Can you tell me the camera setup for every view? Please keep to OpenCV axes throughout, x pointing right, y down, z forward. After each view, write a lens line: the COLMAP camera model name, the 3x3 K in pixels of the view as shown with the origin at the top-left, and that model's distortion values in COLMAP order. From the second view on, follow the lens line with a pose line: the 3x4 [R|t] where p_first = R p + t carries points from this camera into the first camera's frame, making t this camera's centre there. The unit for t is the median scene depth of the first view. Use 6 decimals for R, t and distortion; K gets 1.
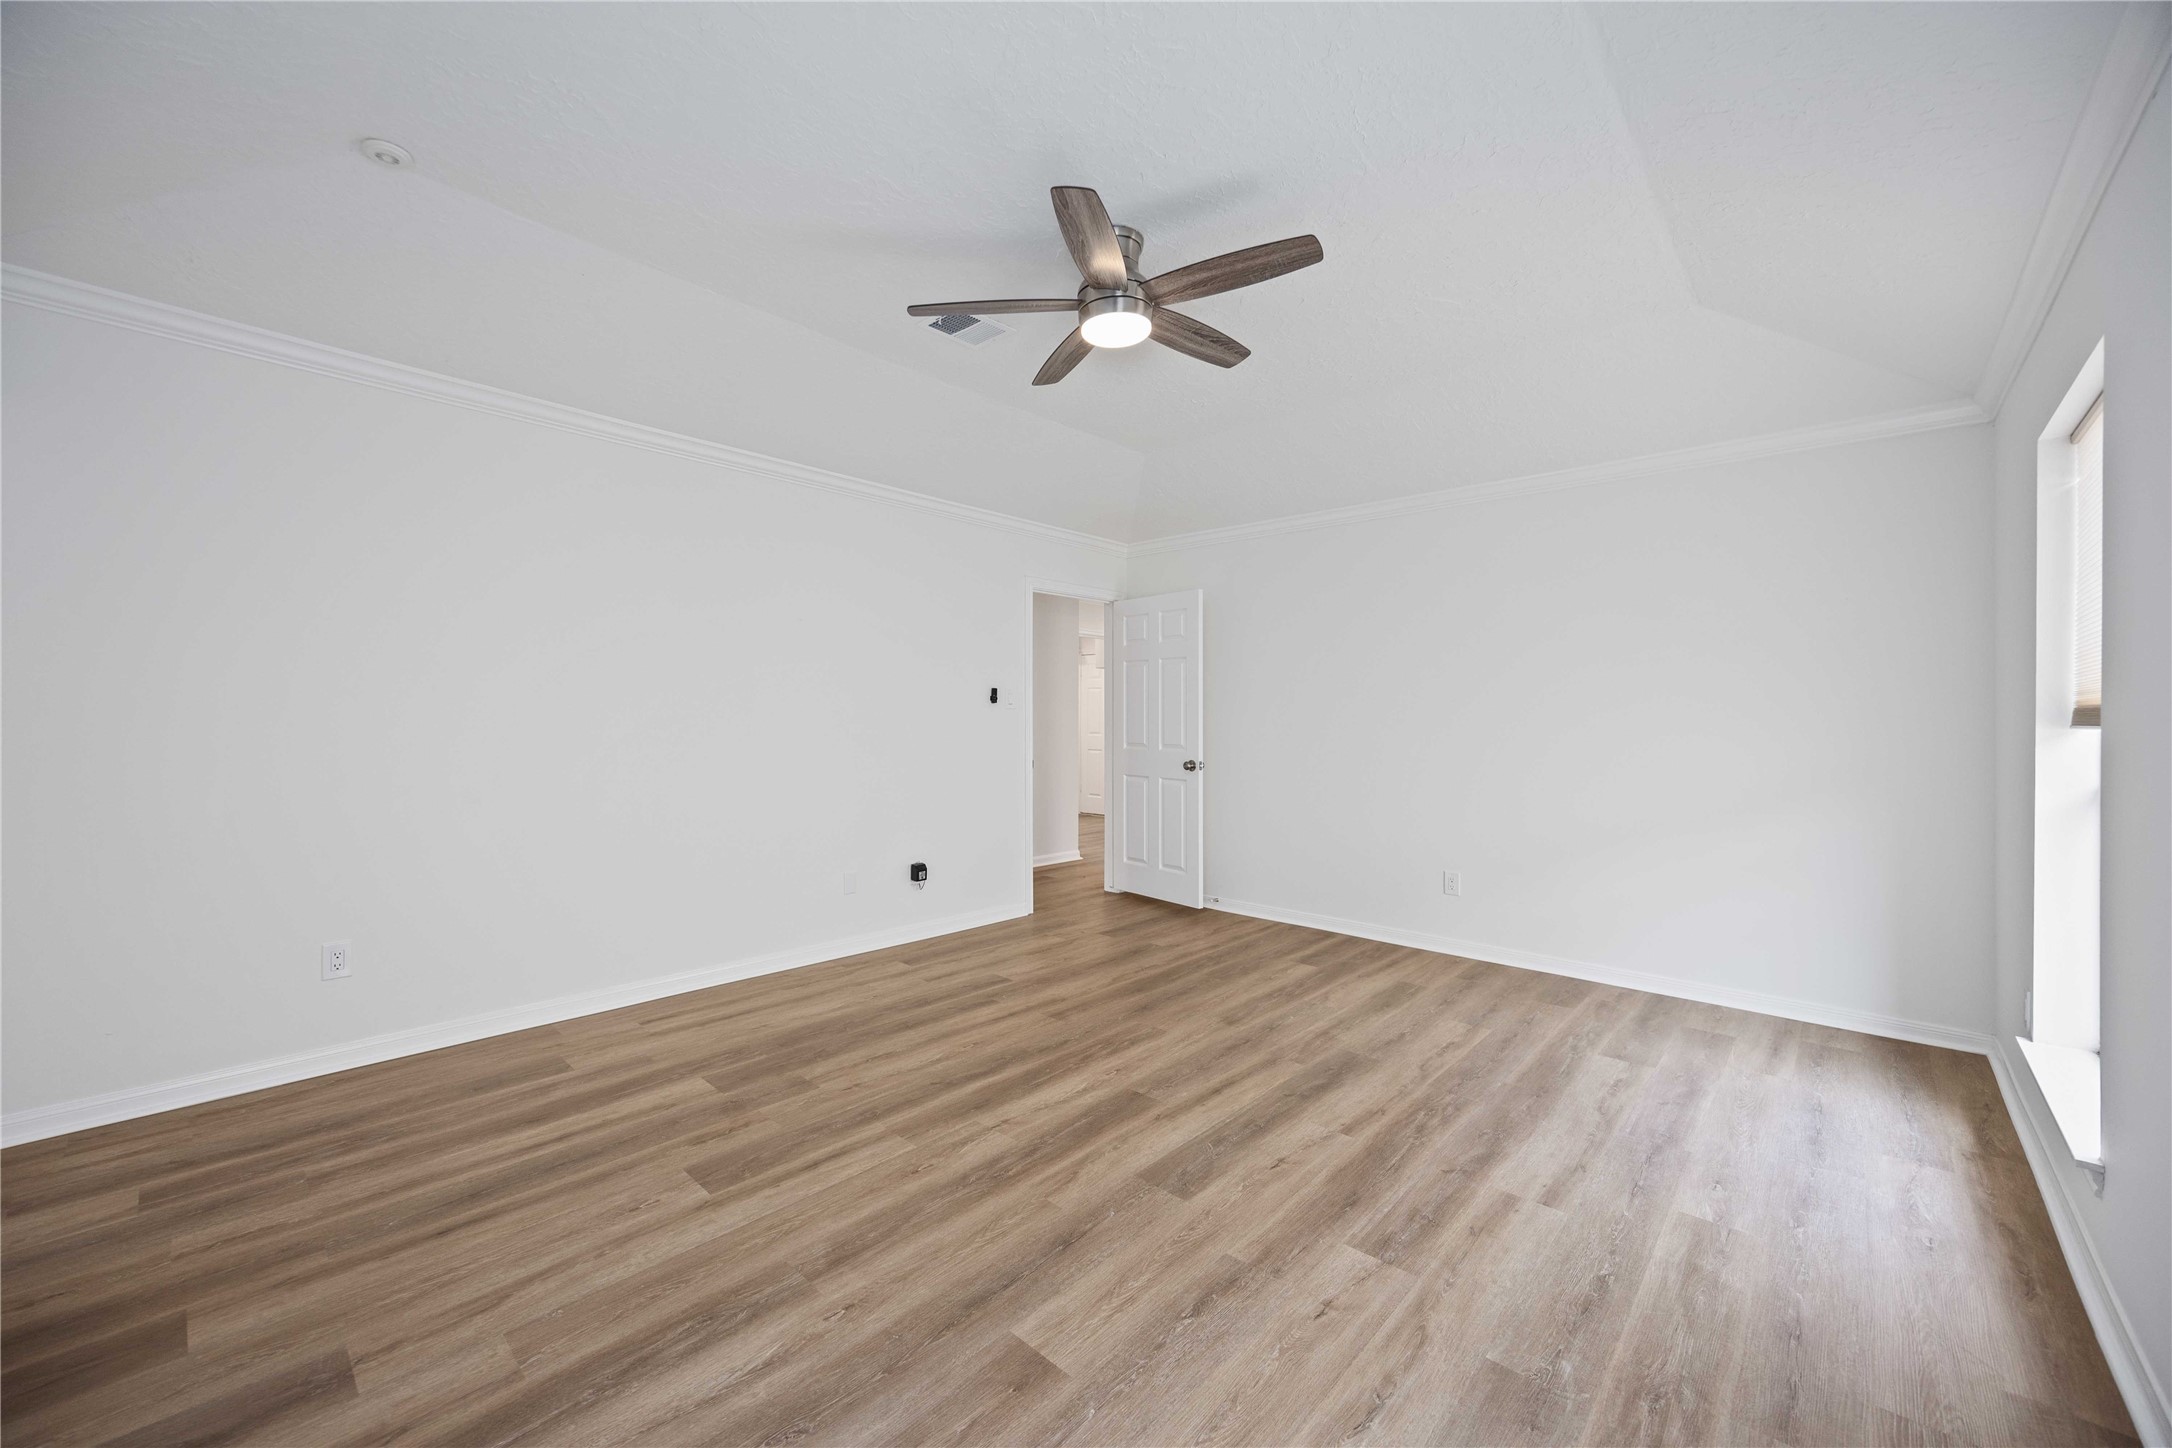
lens RADIAL K [[837.7, 0, 1084.6], [0, 837.7, 720.5], [0, 0, 1]] dist [-0.000859, 0.000029]
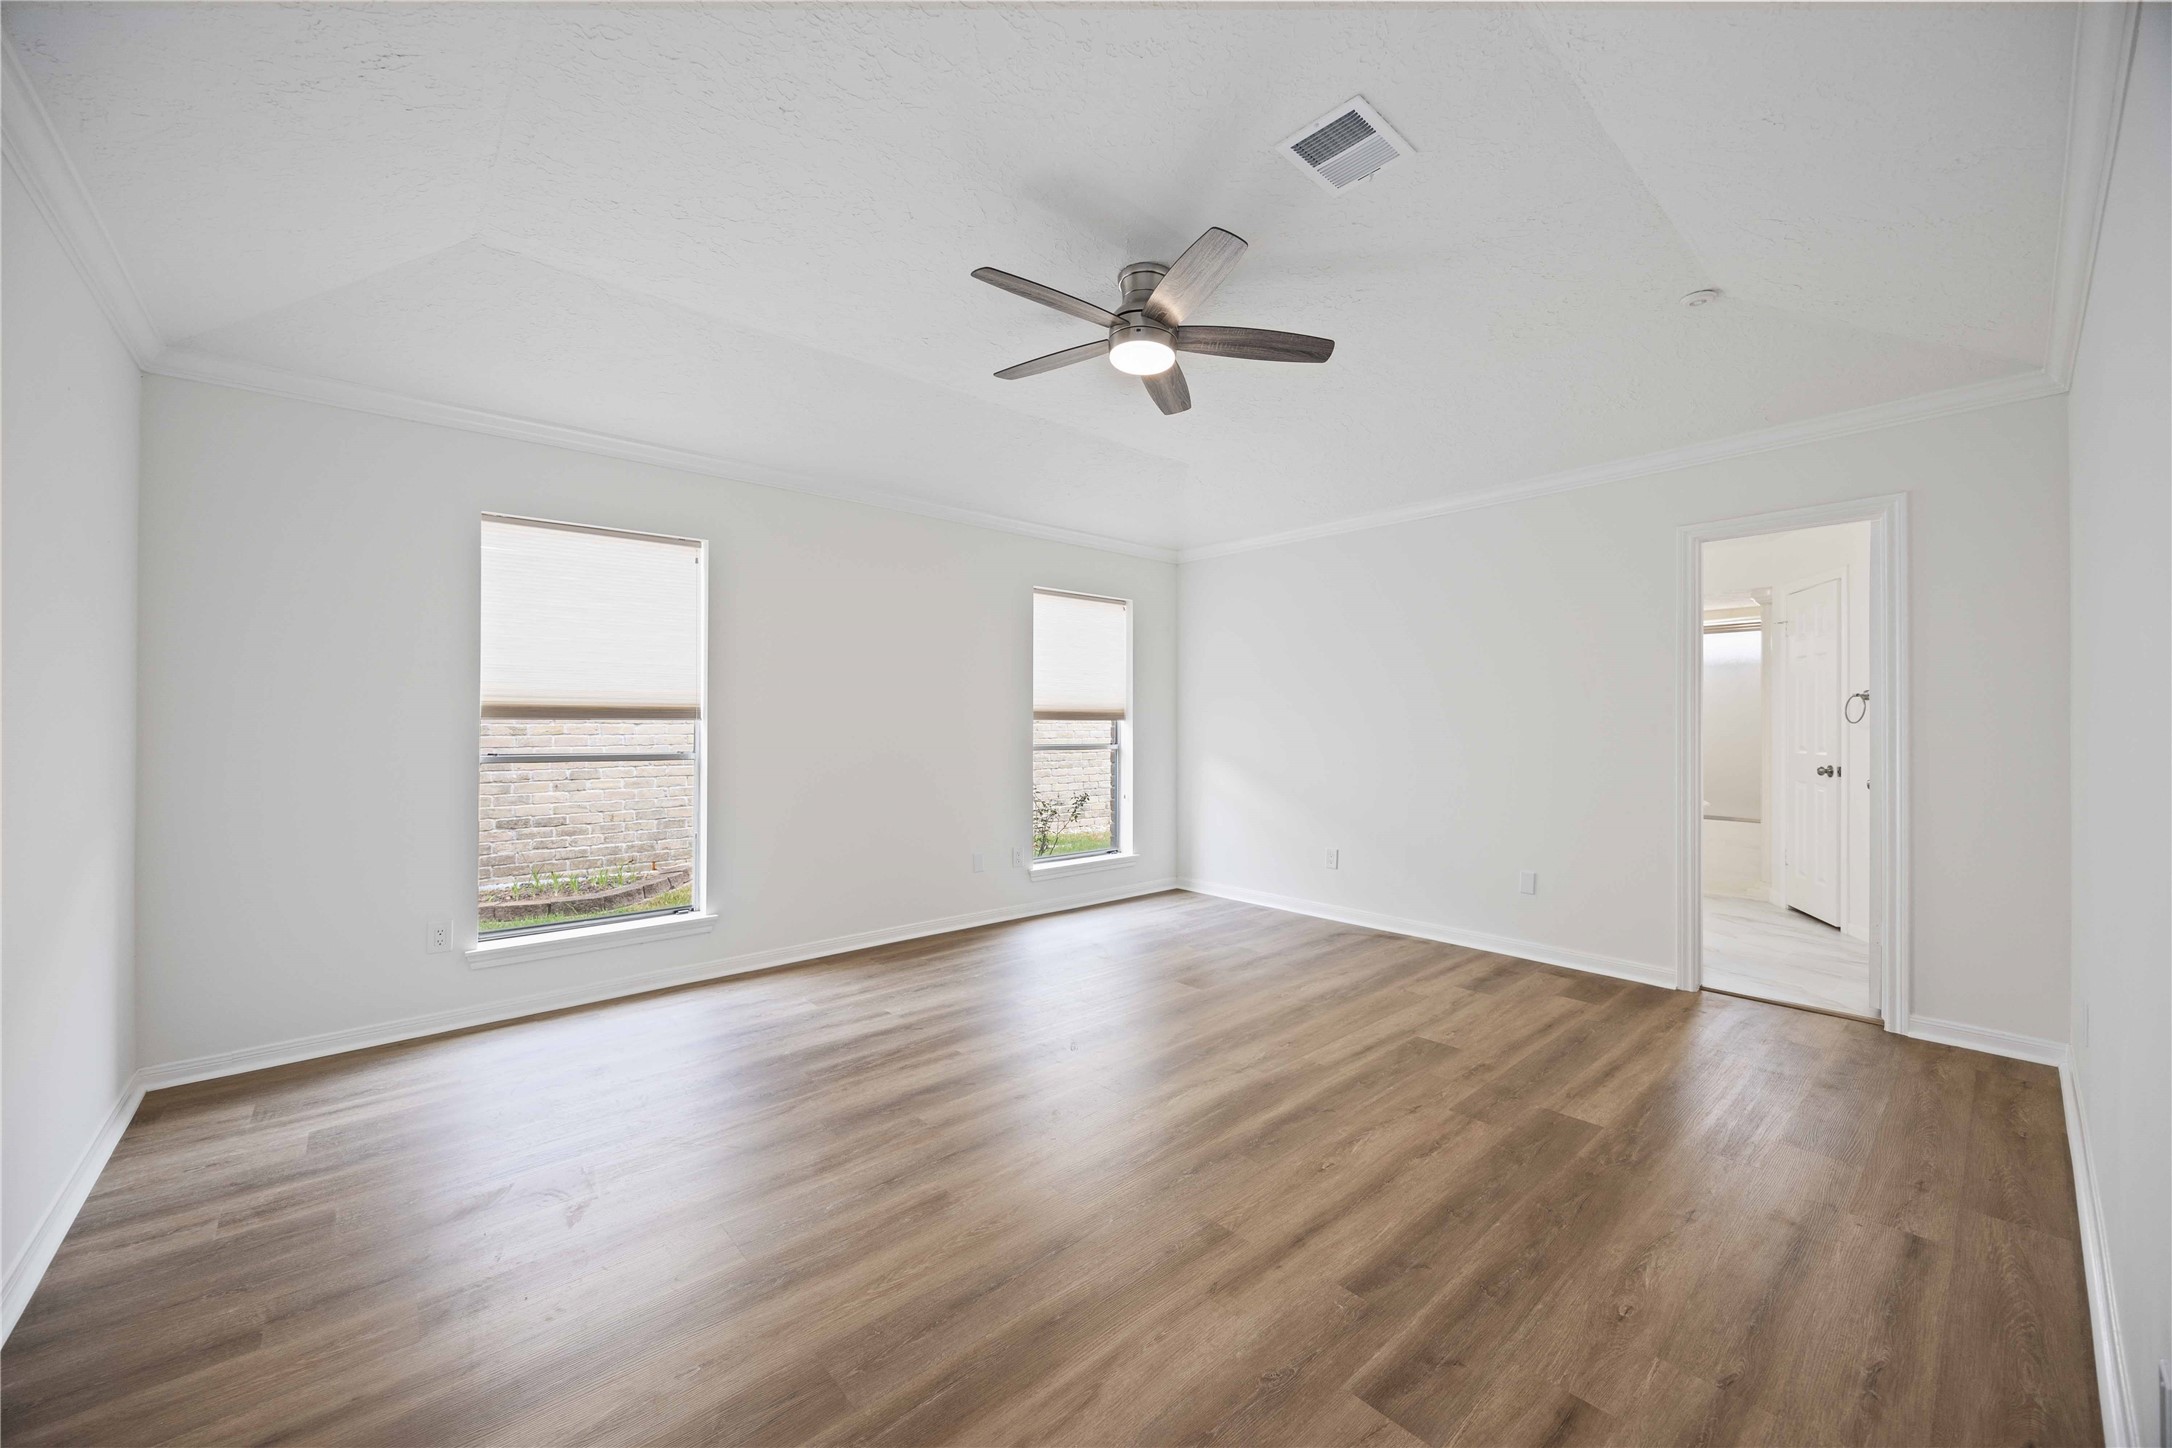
lens RADIAL K [[837.7, 0, 1086.2], [0, 837.7, 719.9], [0, 0, 1]] dist [-0.000859, 0.000029]
pose [[-0.995385, -0.008447, 0.095591, 0.007815], [-0.008157, 0.999961, 0.003421, -0.006002], [-0.095616, 0.002625, -0.995415, 2.165247]]
